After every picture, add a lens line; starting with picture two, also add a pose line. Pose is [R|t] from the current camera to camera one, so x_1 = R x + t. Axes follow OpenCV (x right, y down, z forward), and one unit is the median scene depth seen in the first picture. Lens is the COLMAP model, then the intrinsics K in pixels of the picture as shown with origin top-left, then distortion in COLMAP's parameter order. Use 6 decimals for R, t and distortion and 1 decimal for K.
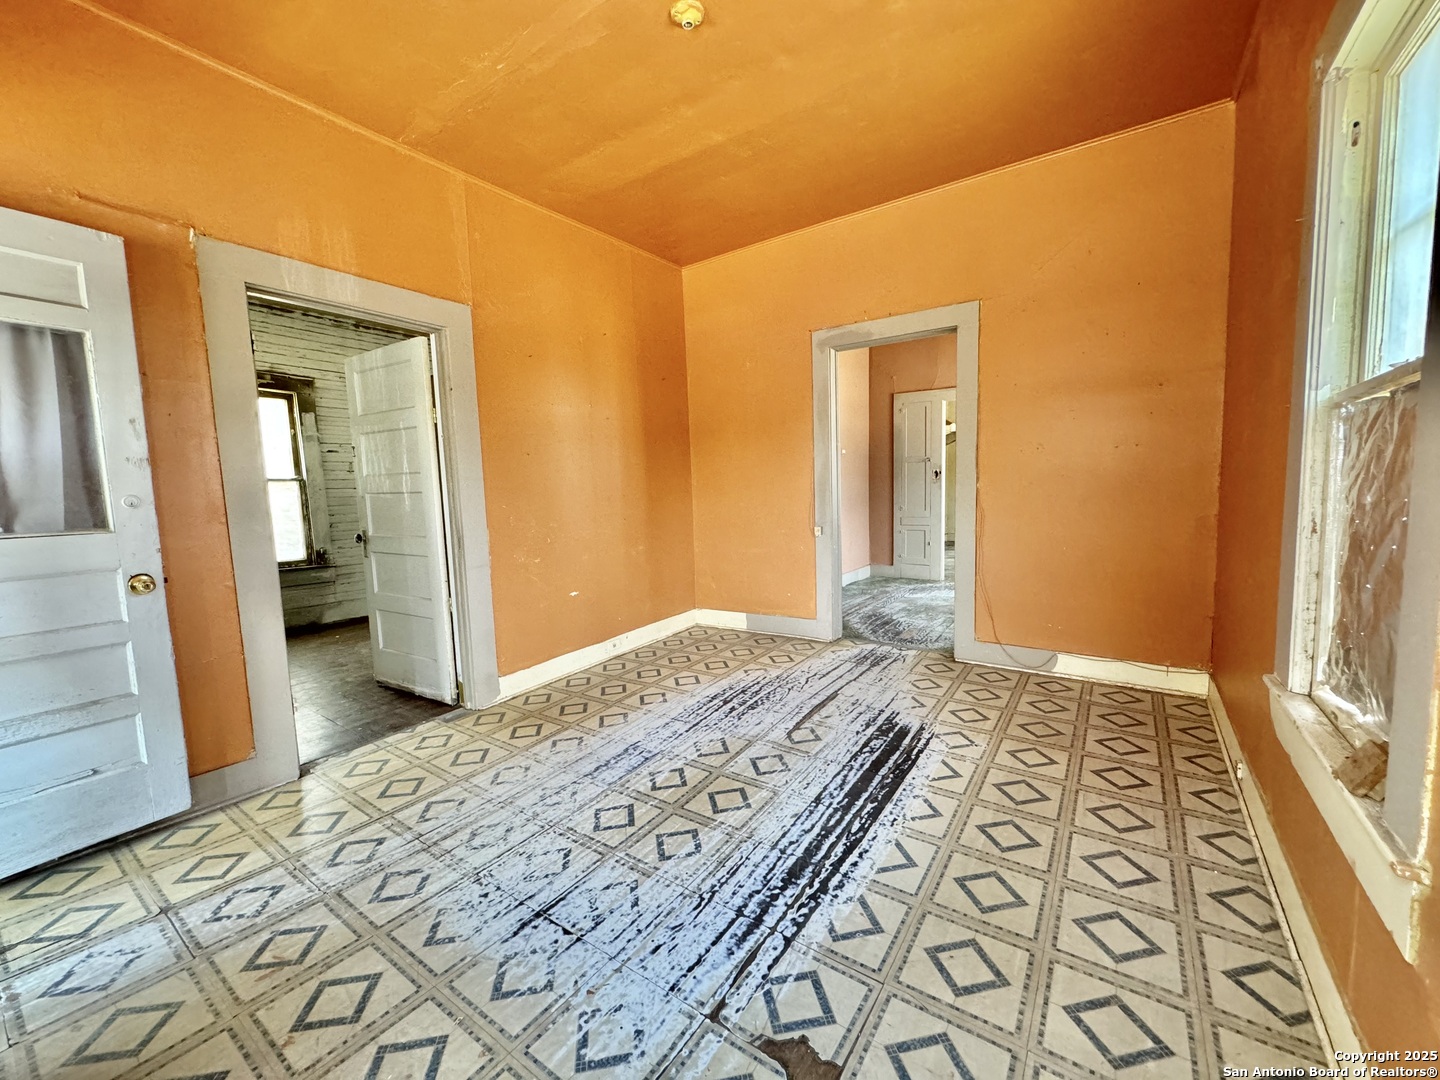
lens RADIAL K [[577.5, 0, 719.0], [0, 577.5, 536.5], [0, 0, 1]] dist [-0.001003, -0.000035]
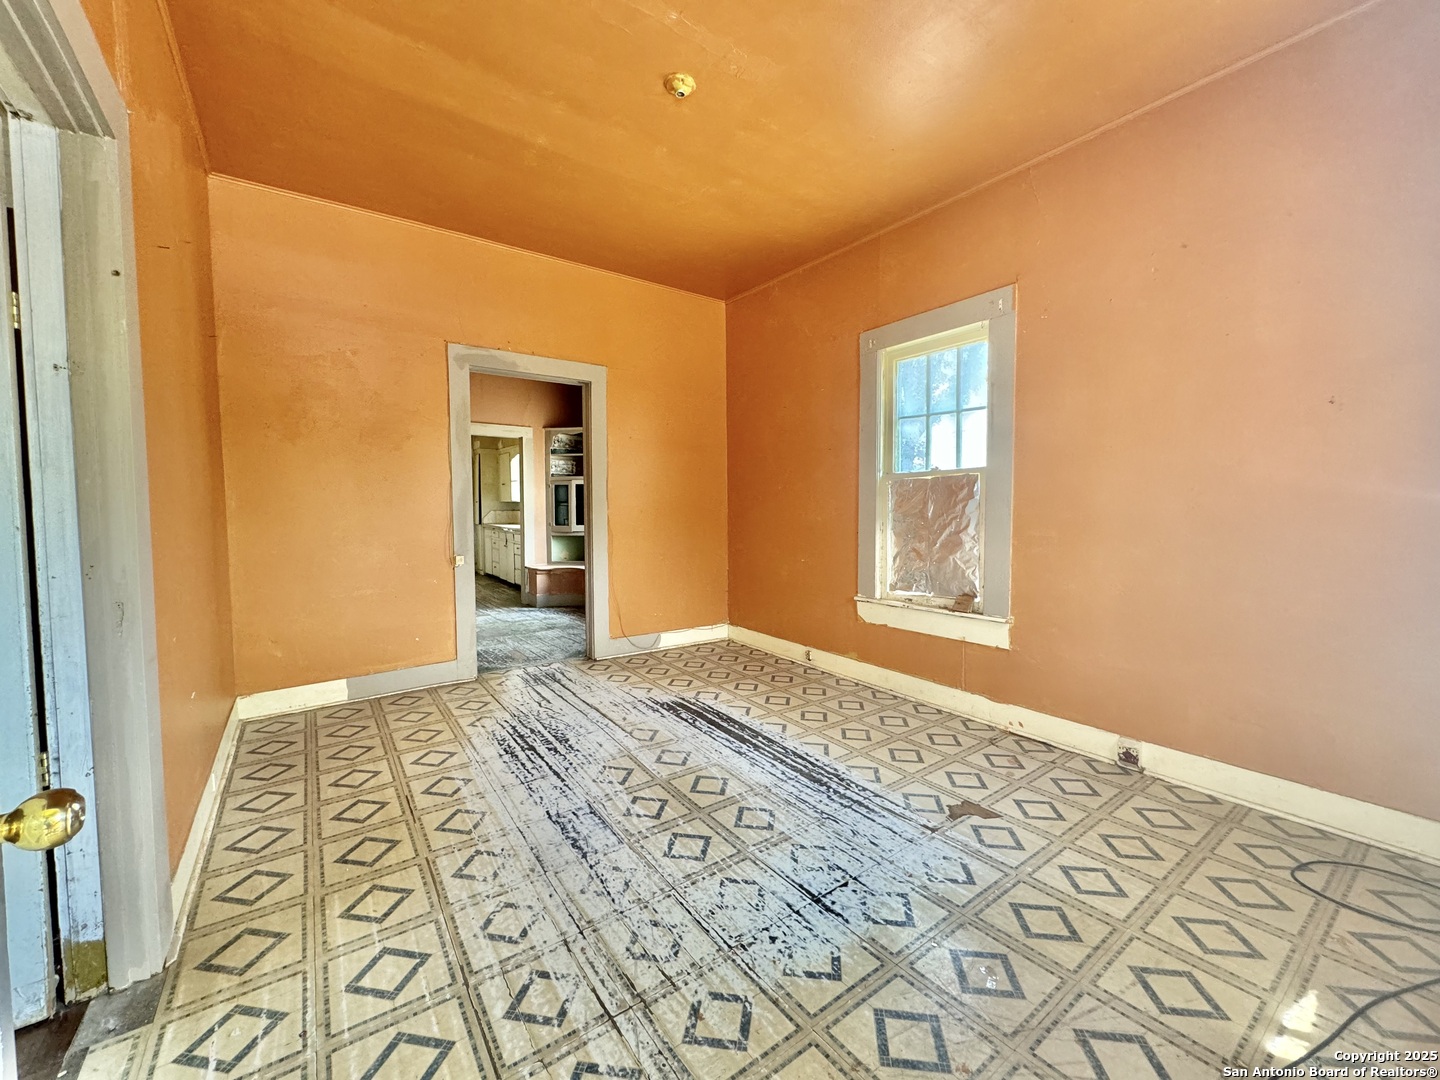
lens RADIAL K [[577.5, 0, 719.0], [0, 577.5, 536.5], [0, 0, 1]] dist [-0.001003, -0.000035]
pose [[0.325139, -0.015097, 0.945546, -0.935327], [0.080372, 0.996696, -0.011723, -0.006059], [-0.942245, 0.079807, 0.325278, 0.533362]]
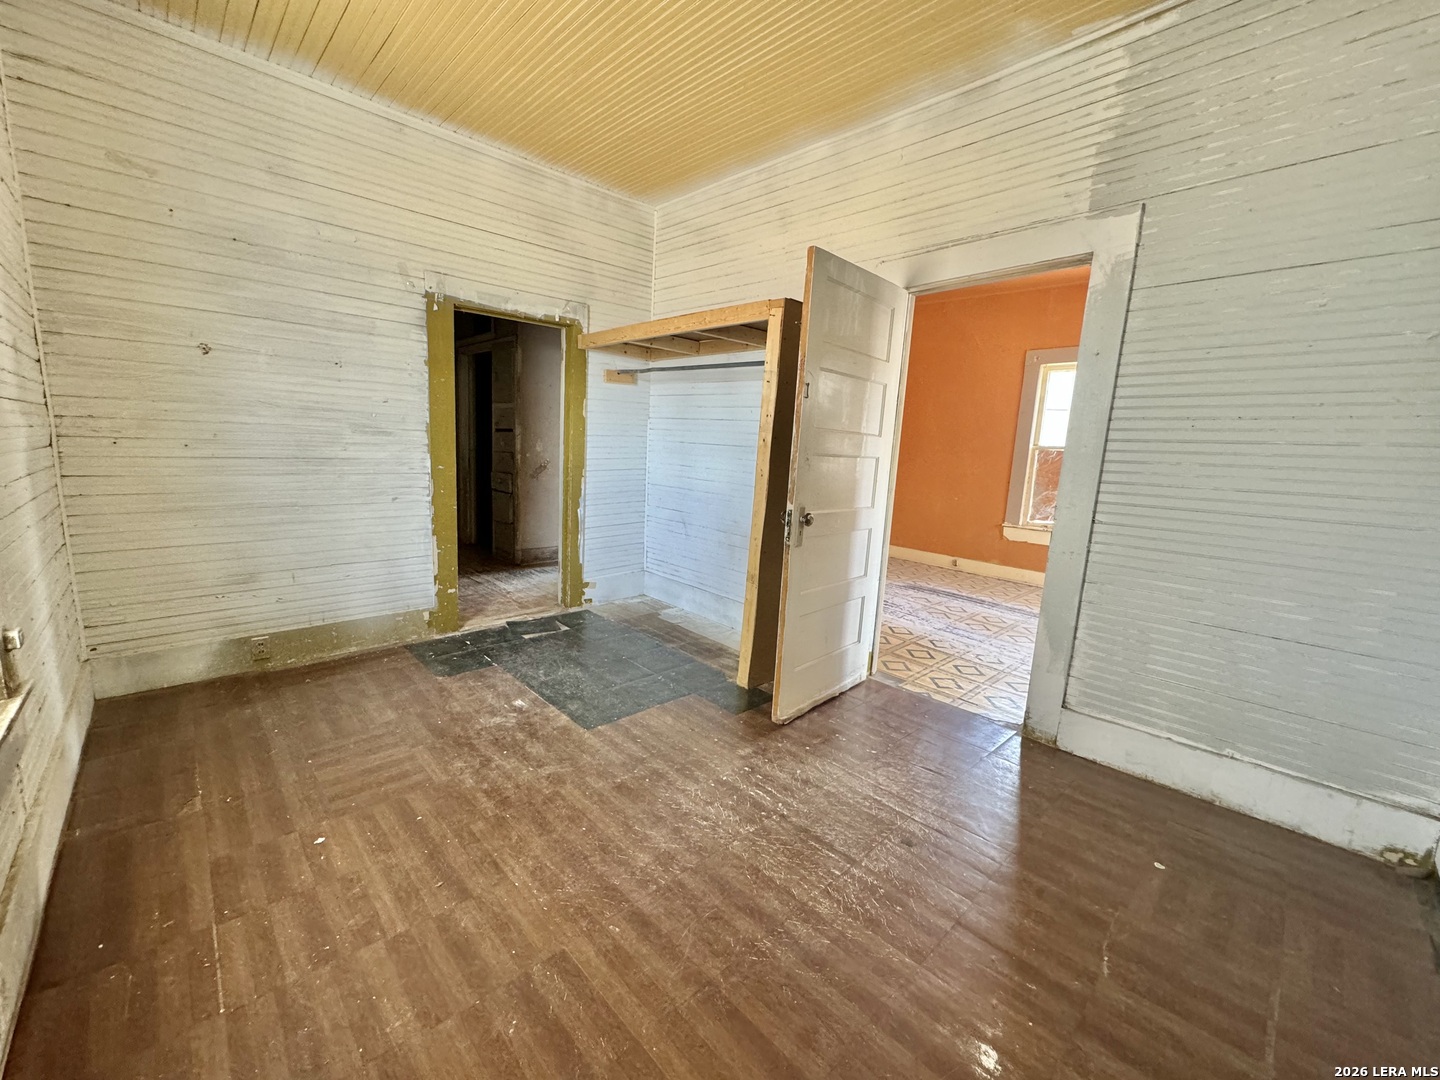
lens RADIAL K [[577.5, 0, 719.0], [0, 577.5, 536.5], [0, 0, 1]] dist [-0.001003, -0.000035]
pose [[0.181221, -0.109914, 0.977281, -1.942142], [0.035543, 0.993817, 0.105183, -0.078110], [-0.982800, 0.015674, 0.184007, 1.441014]]
